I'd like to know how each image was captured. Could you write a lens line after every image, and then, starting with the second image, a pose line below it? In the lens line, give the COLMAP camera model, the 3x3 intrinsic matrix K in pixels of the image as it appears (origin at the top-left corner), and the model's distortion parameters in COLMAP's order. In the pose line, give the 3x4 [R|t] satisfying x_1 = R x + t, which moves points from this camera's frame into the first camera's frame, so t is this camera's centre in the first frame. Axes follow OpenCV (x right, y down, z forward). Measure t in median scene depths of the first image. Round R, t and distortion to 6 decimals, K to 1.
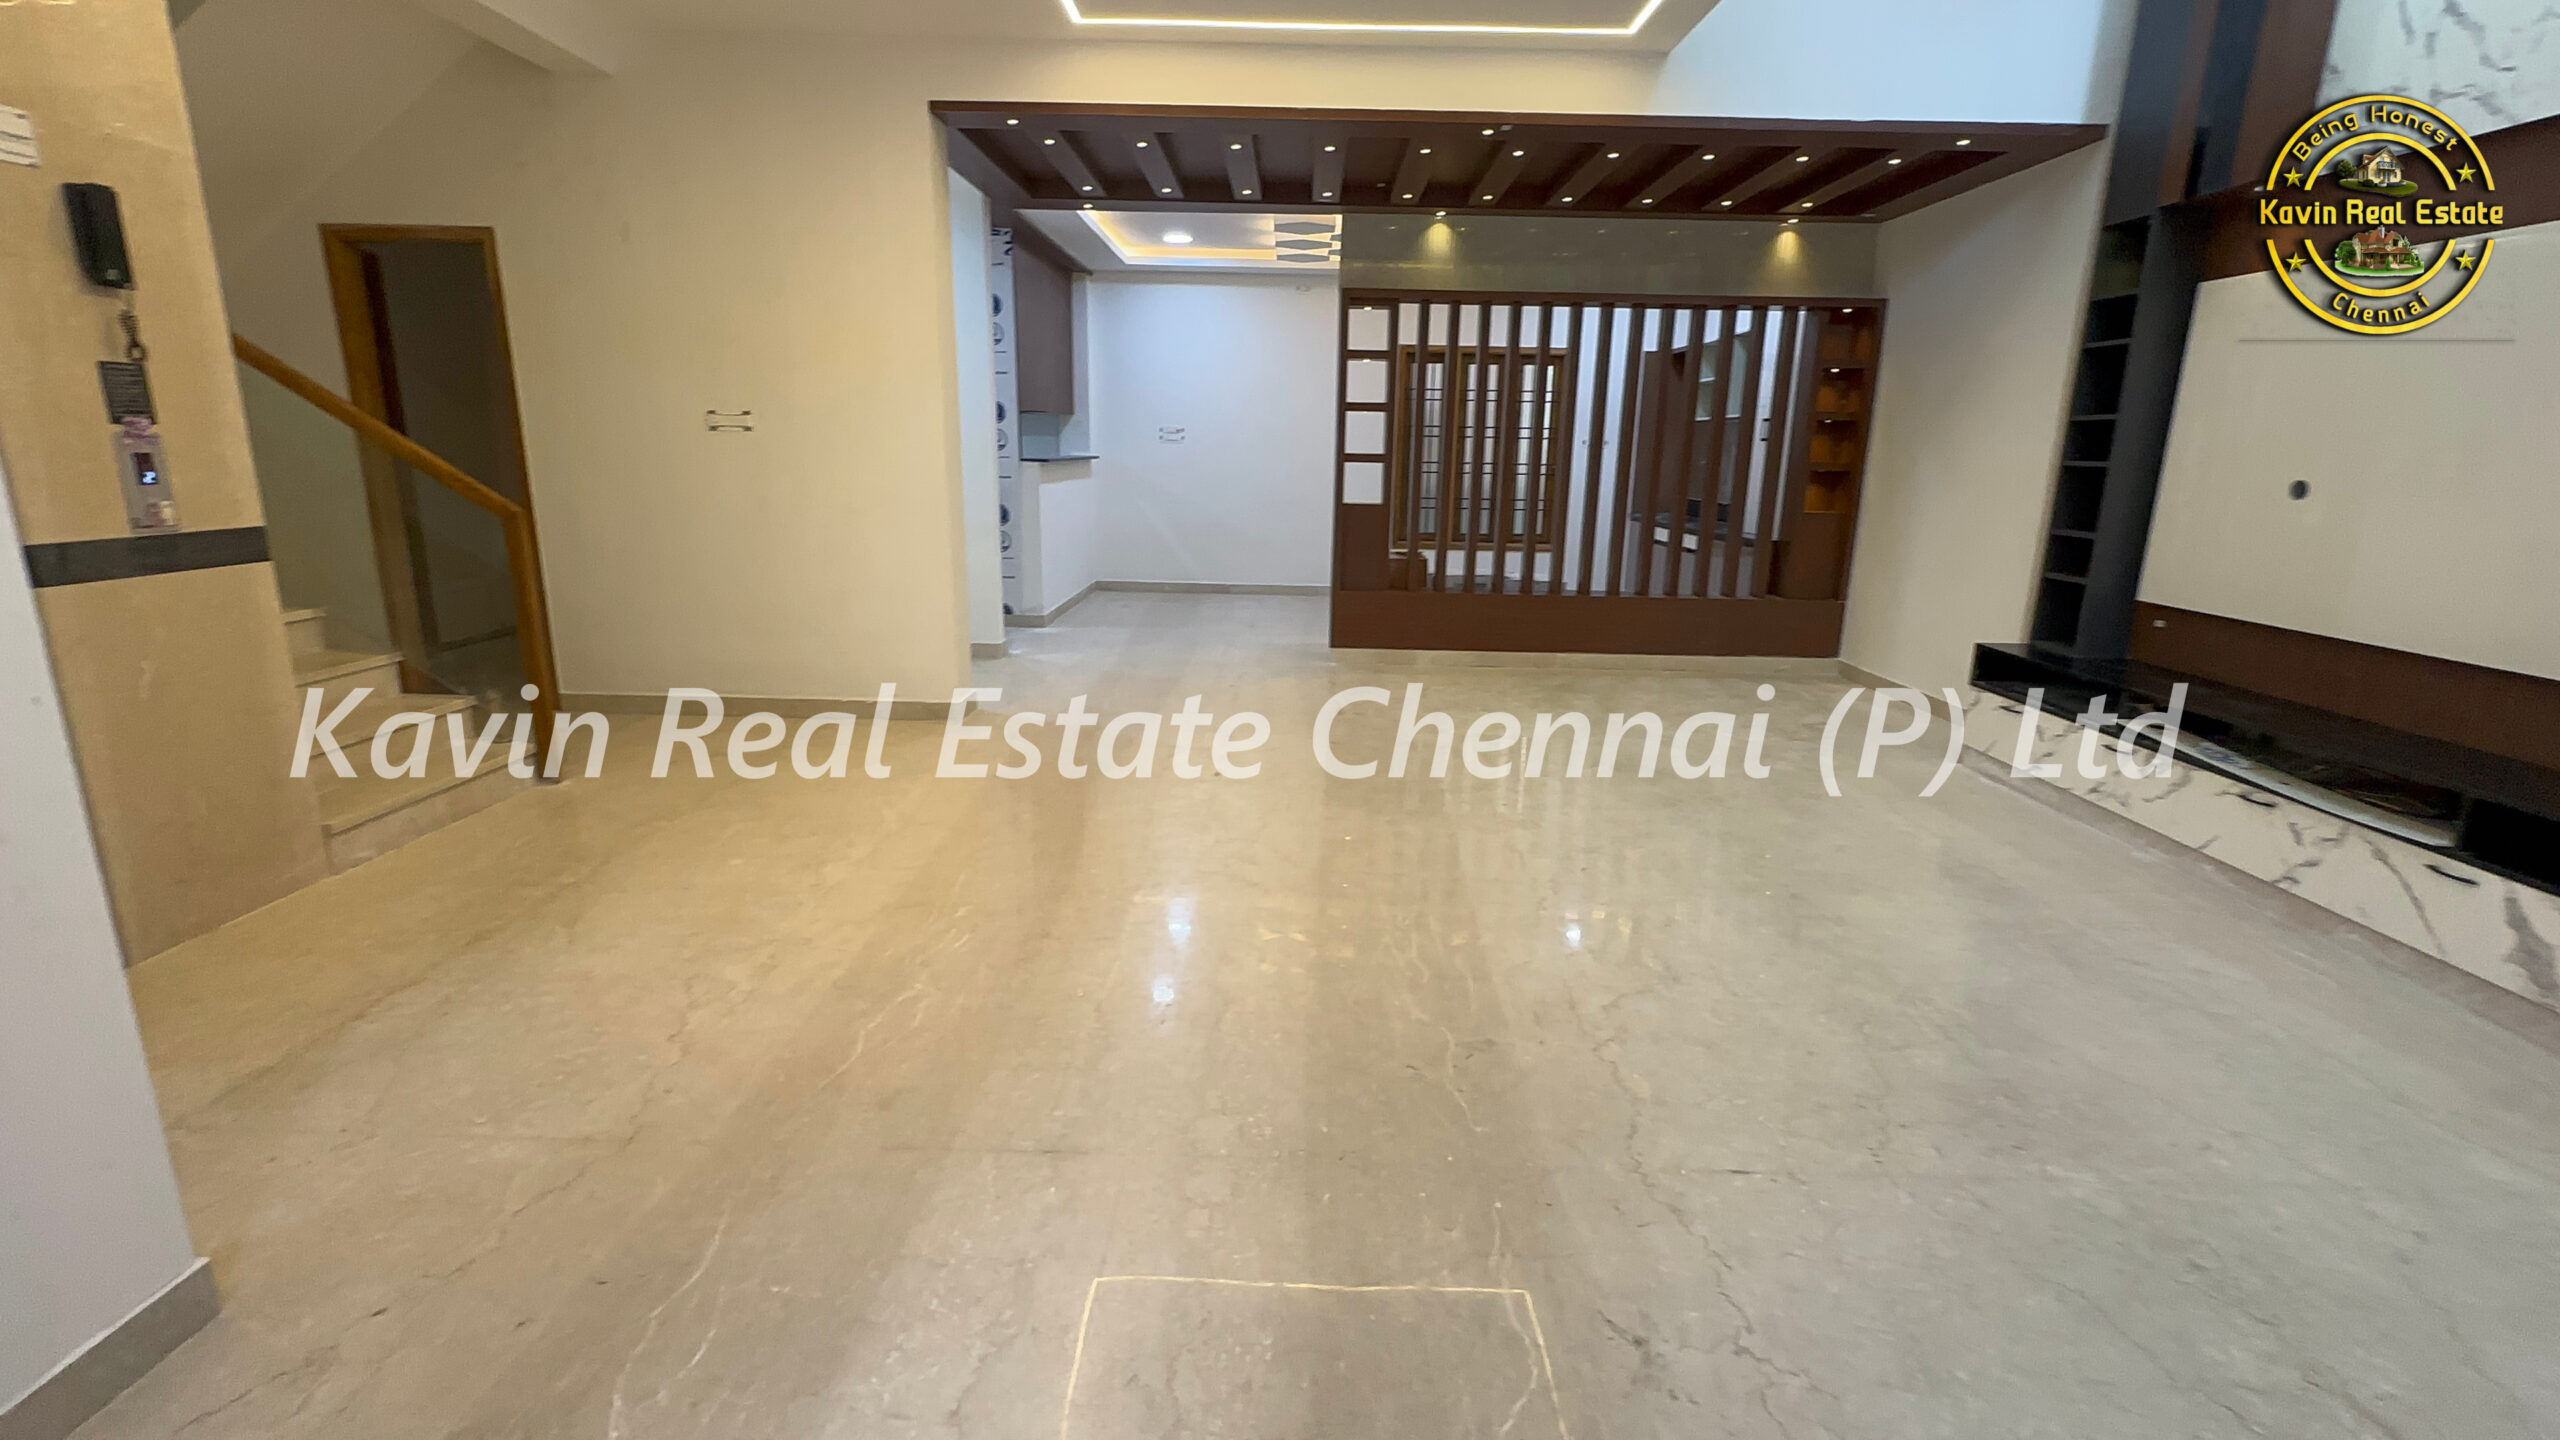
lens RADIAL K [[1134.0, 0, 1280.0], [0, 1134.0, 720.0], [0, 0, 1]] dist [-0.000388, -0.000019]
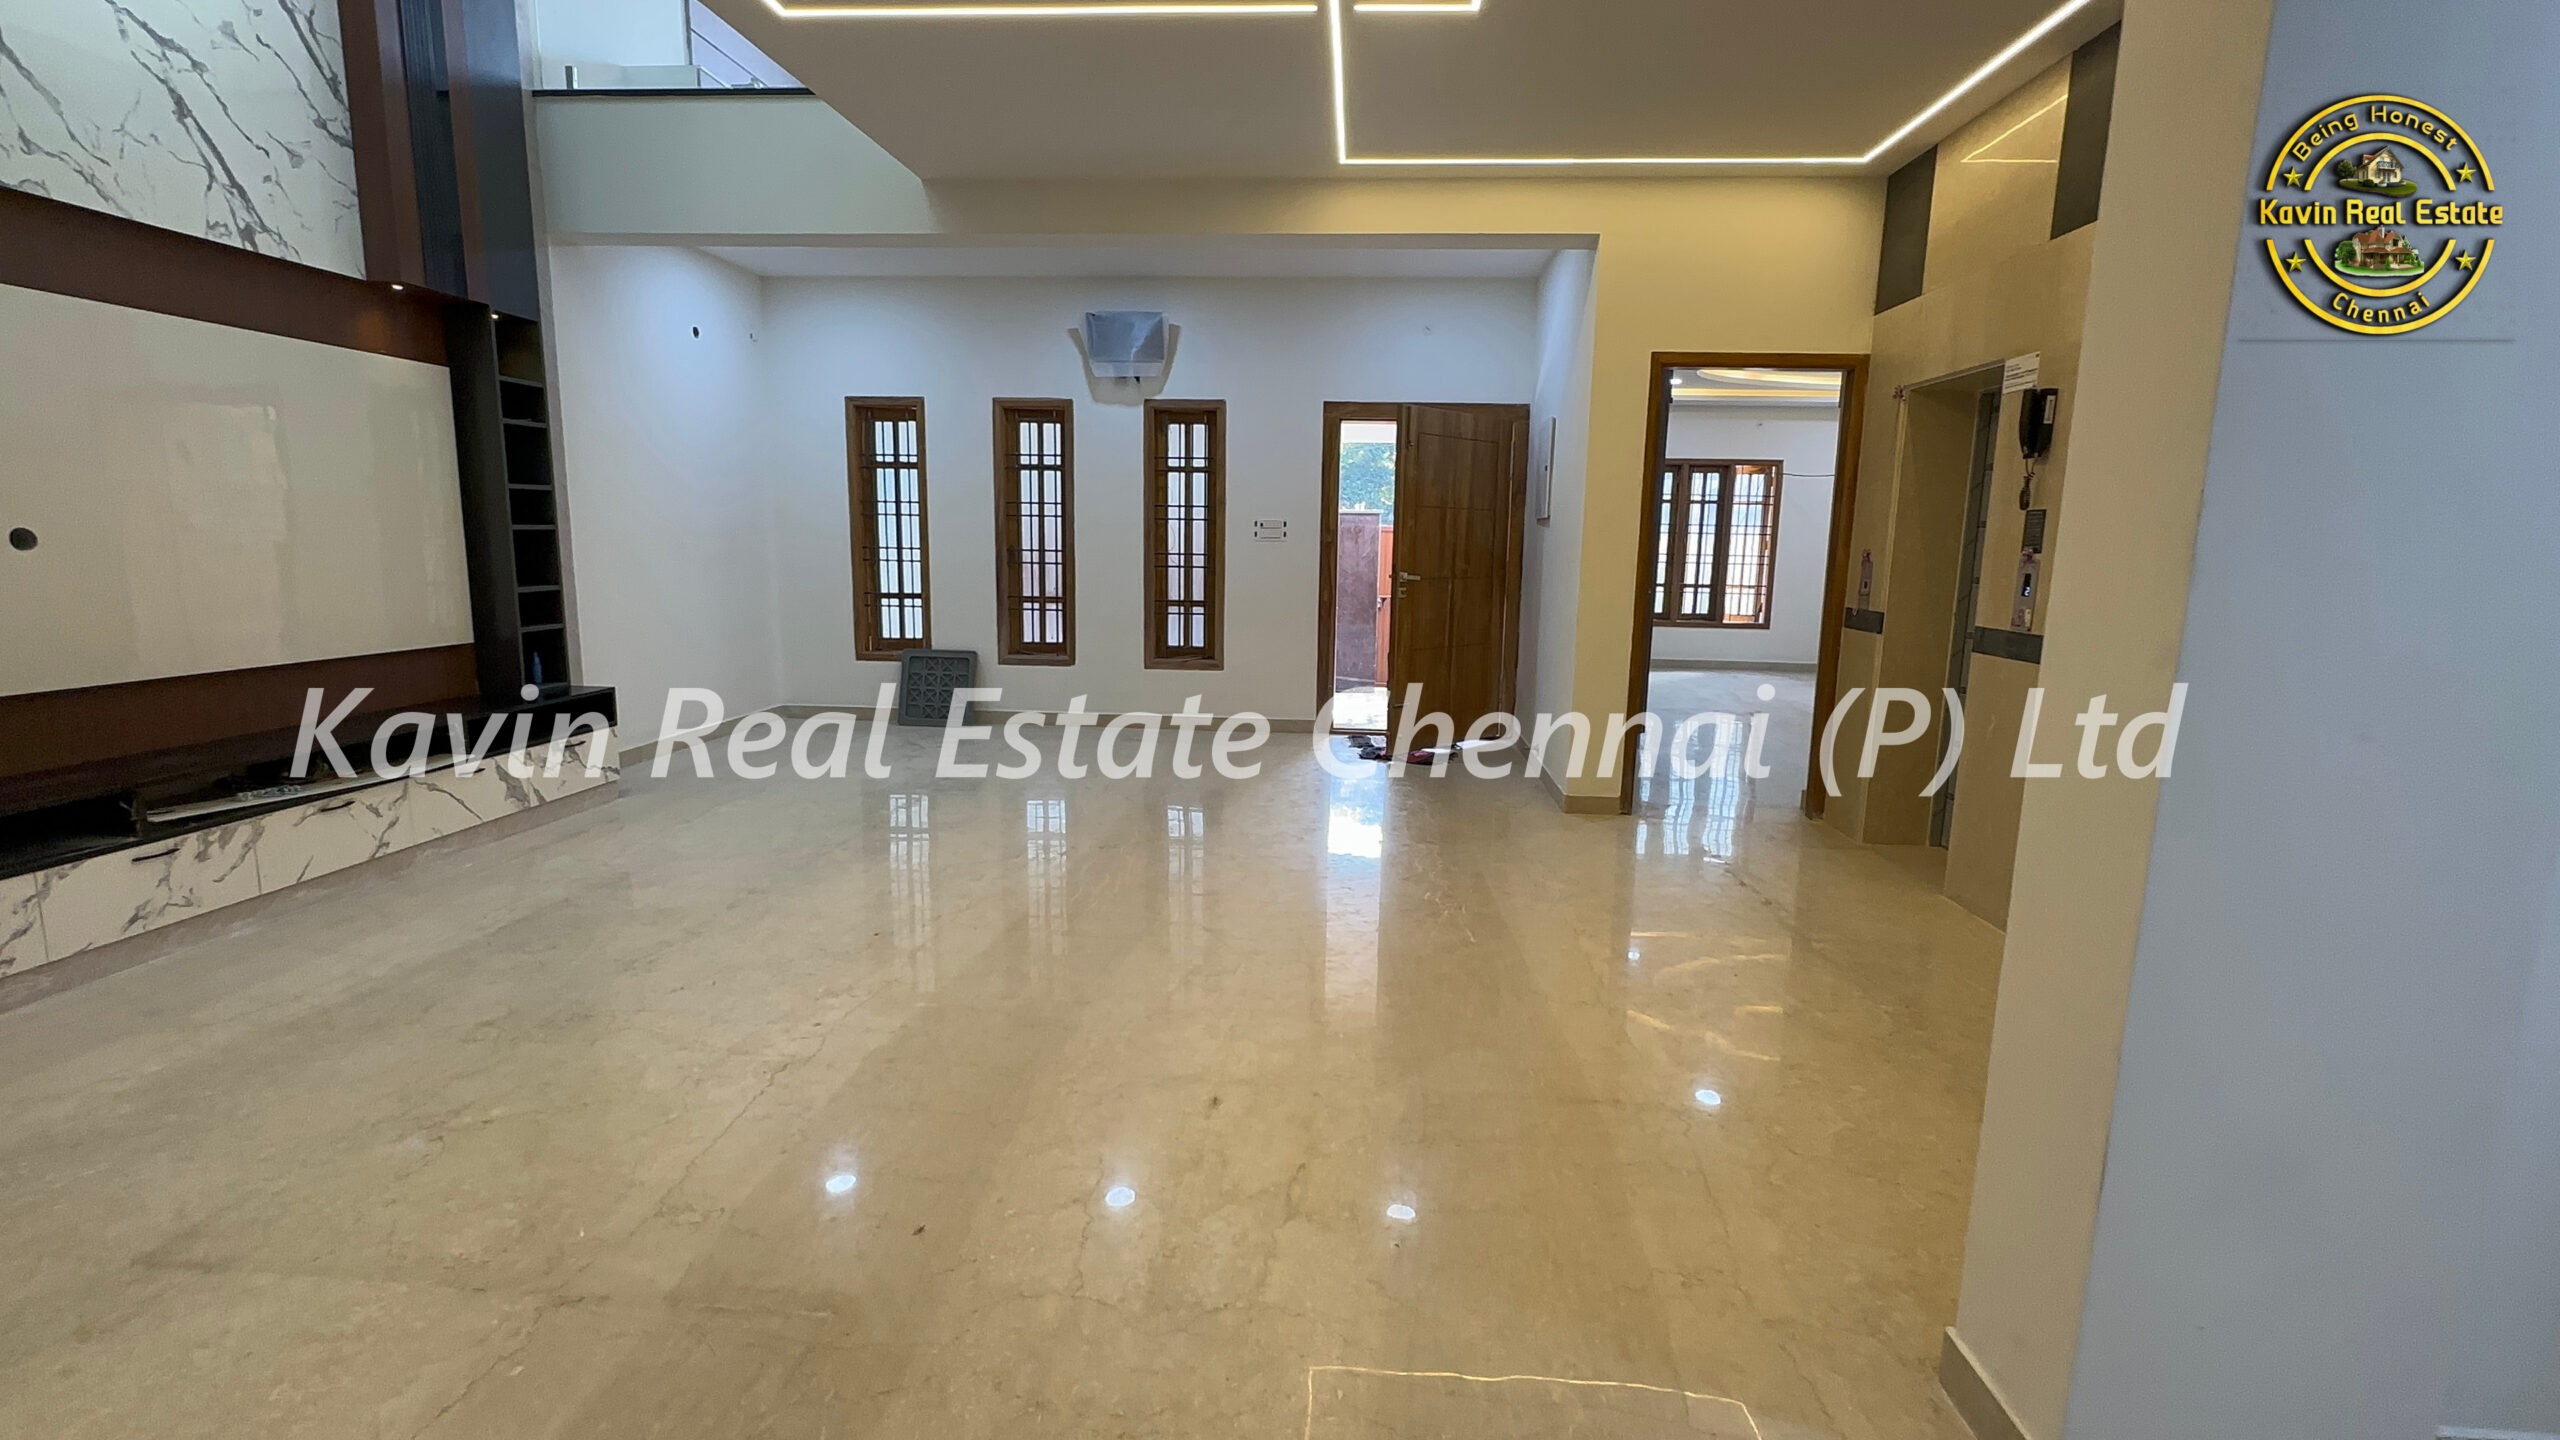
lens RADIAL K [[1134.0, 0, 1280.0], [0, 1134.0, 720.0], [0, 0, 1]] dist [-0.000388, -0.000019]
pose [[-0.996909, -0.050131, 0.060495, -0.172896], [-0.022478, 0.919779, 0.391792, -0.538488], [-0.075283, 0.389221, -0.918063, 2.185783]]
